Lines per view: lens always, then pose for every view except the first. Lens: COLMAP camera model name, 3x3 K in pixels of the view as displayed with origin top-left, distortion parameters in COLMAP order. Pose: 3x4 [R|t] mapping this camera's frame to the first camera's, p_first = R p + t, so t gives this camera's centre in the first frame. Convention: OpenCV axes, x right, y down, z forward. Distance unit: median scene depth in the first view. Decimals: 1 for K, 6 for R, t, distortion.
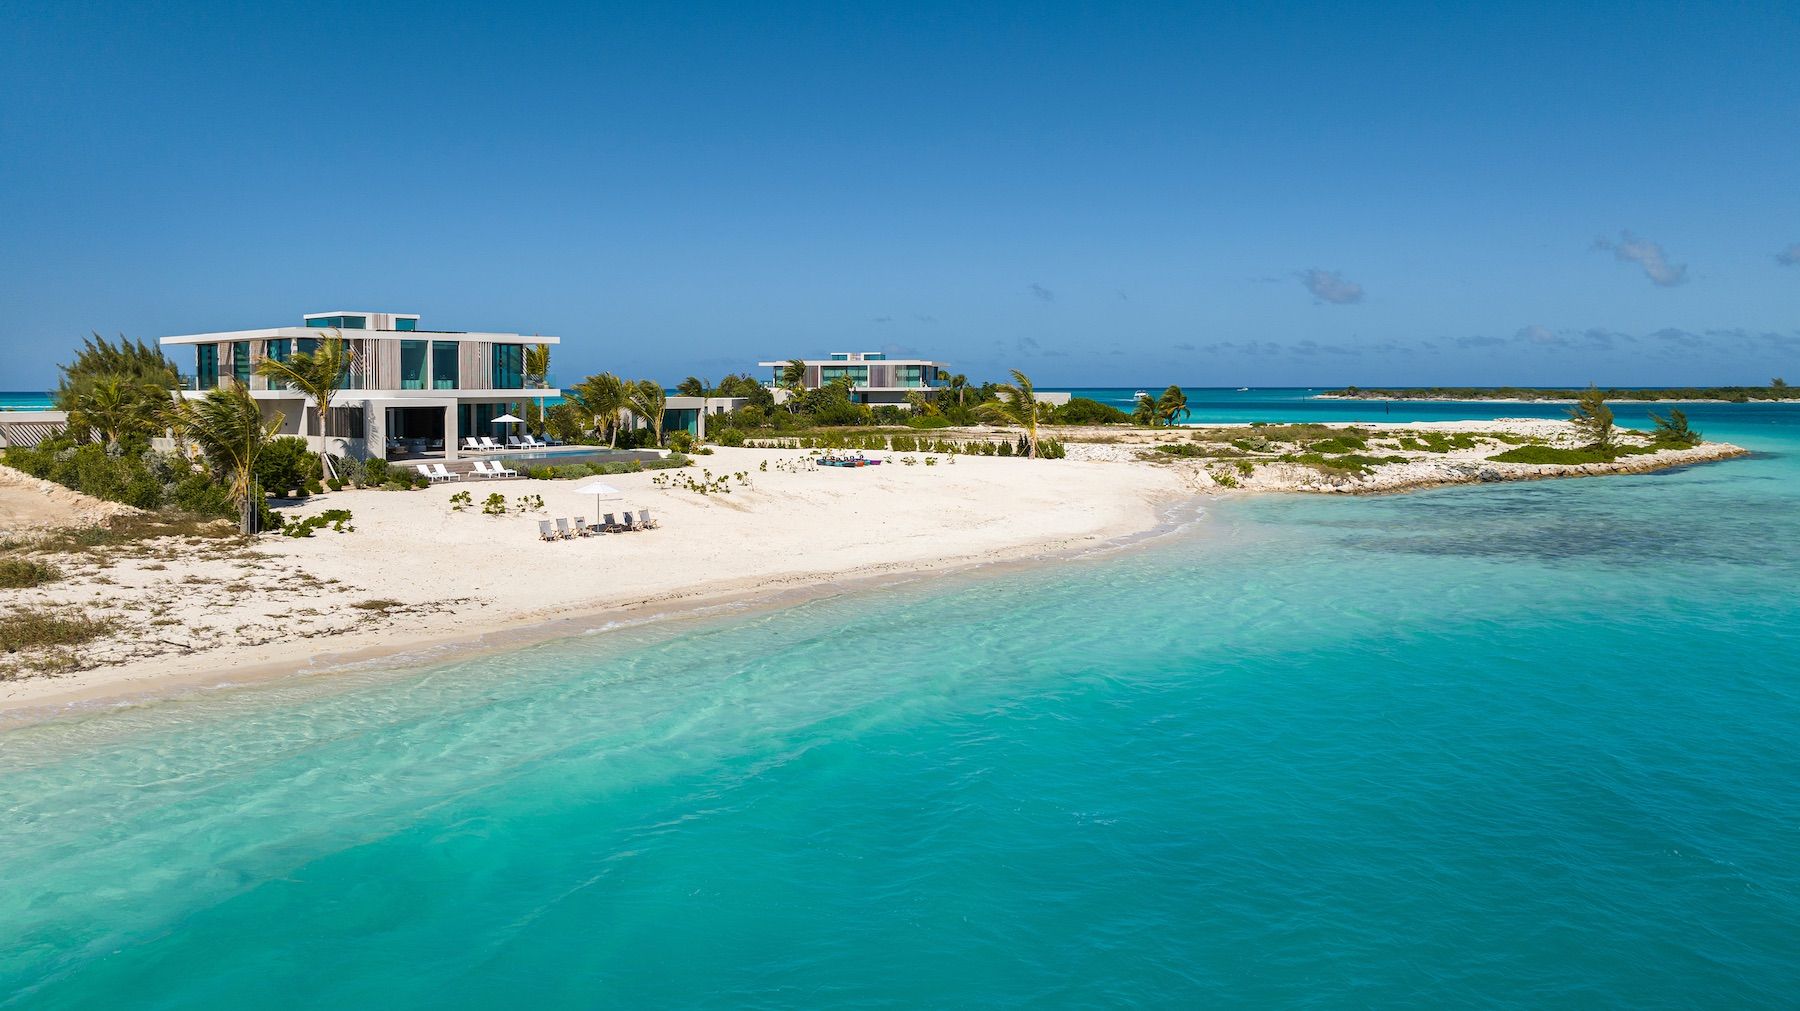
lens RADIAL K [[1268.8, 0, 908.2], [0, 1268.8, 399.1], [0, 0, 1]] dist [0.007343, 0.000486]
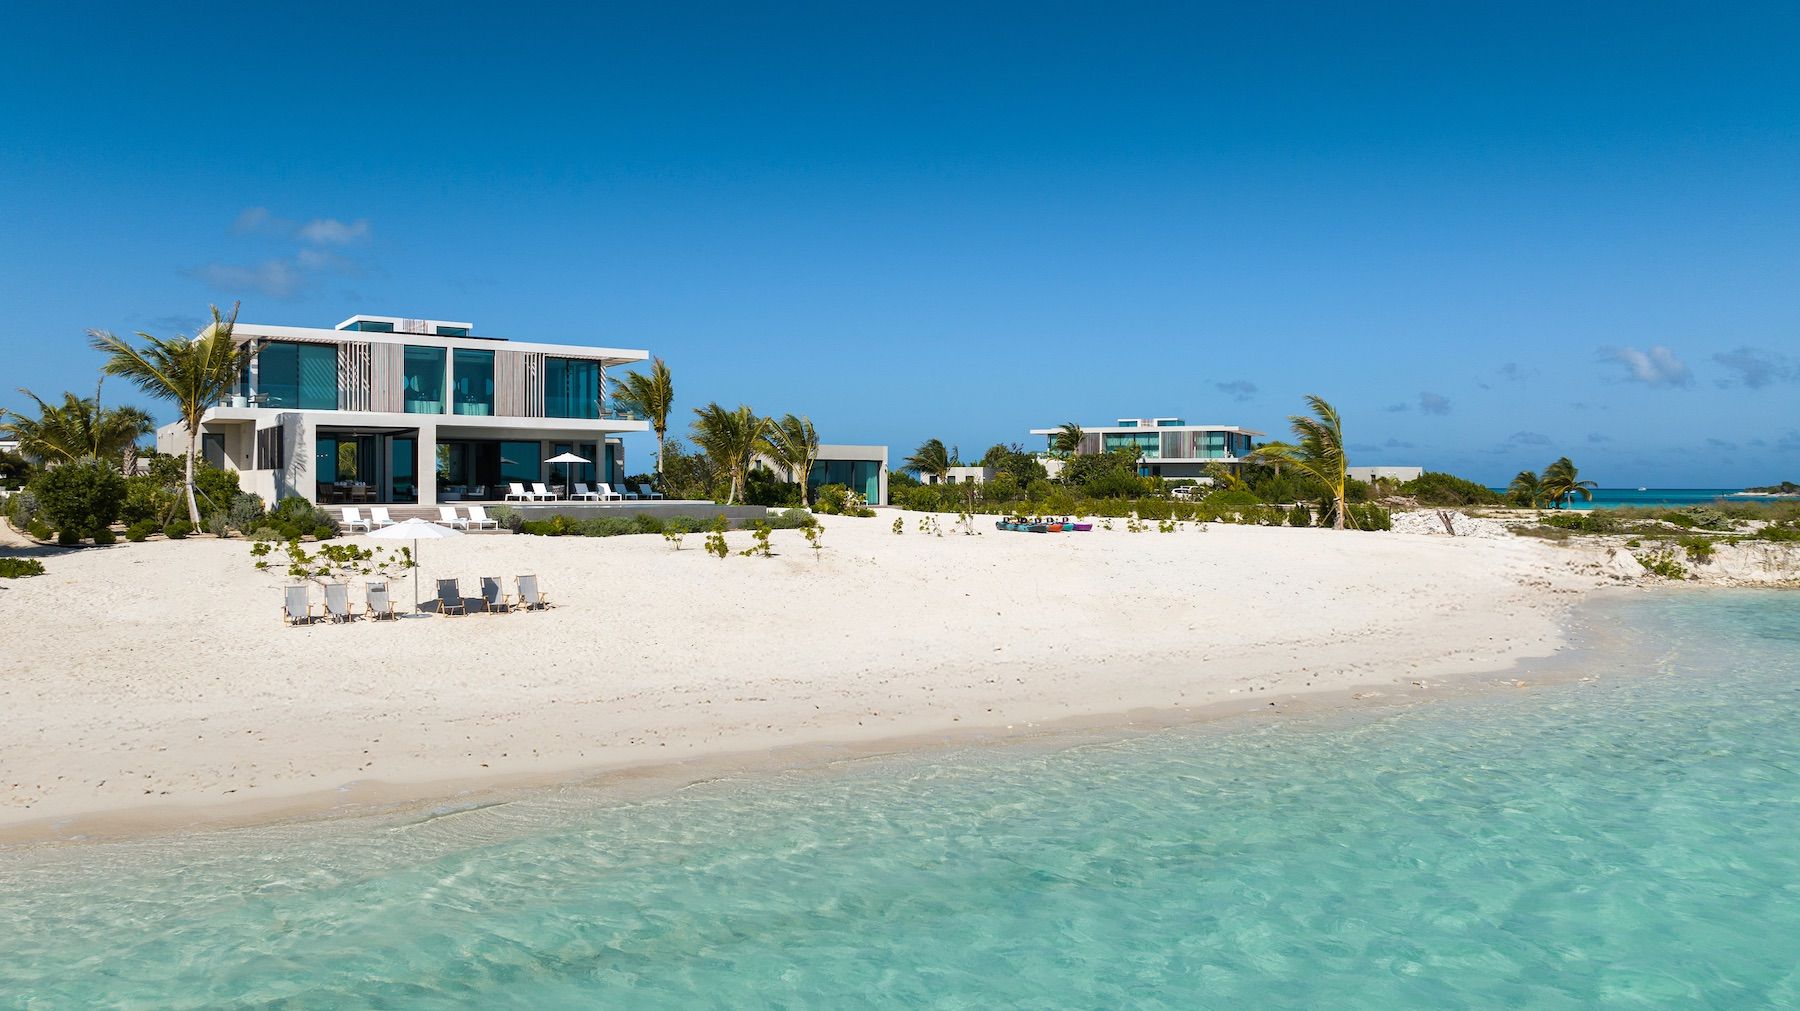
lens RADIAL K [[1250.1, 0, 900.0], [0, 1250.1, 505.5], [0, 0, 1]] dist [0.003876, 0.000804]
pose [[0.961633, 0.006774, -0.274256, 0.053346], [-0.004621, 0.999953, 0.008493, 0.028150], [0.274301, -0.006900, 0.961619, 0.282671]]
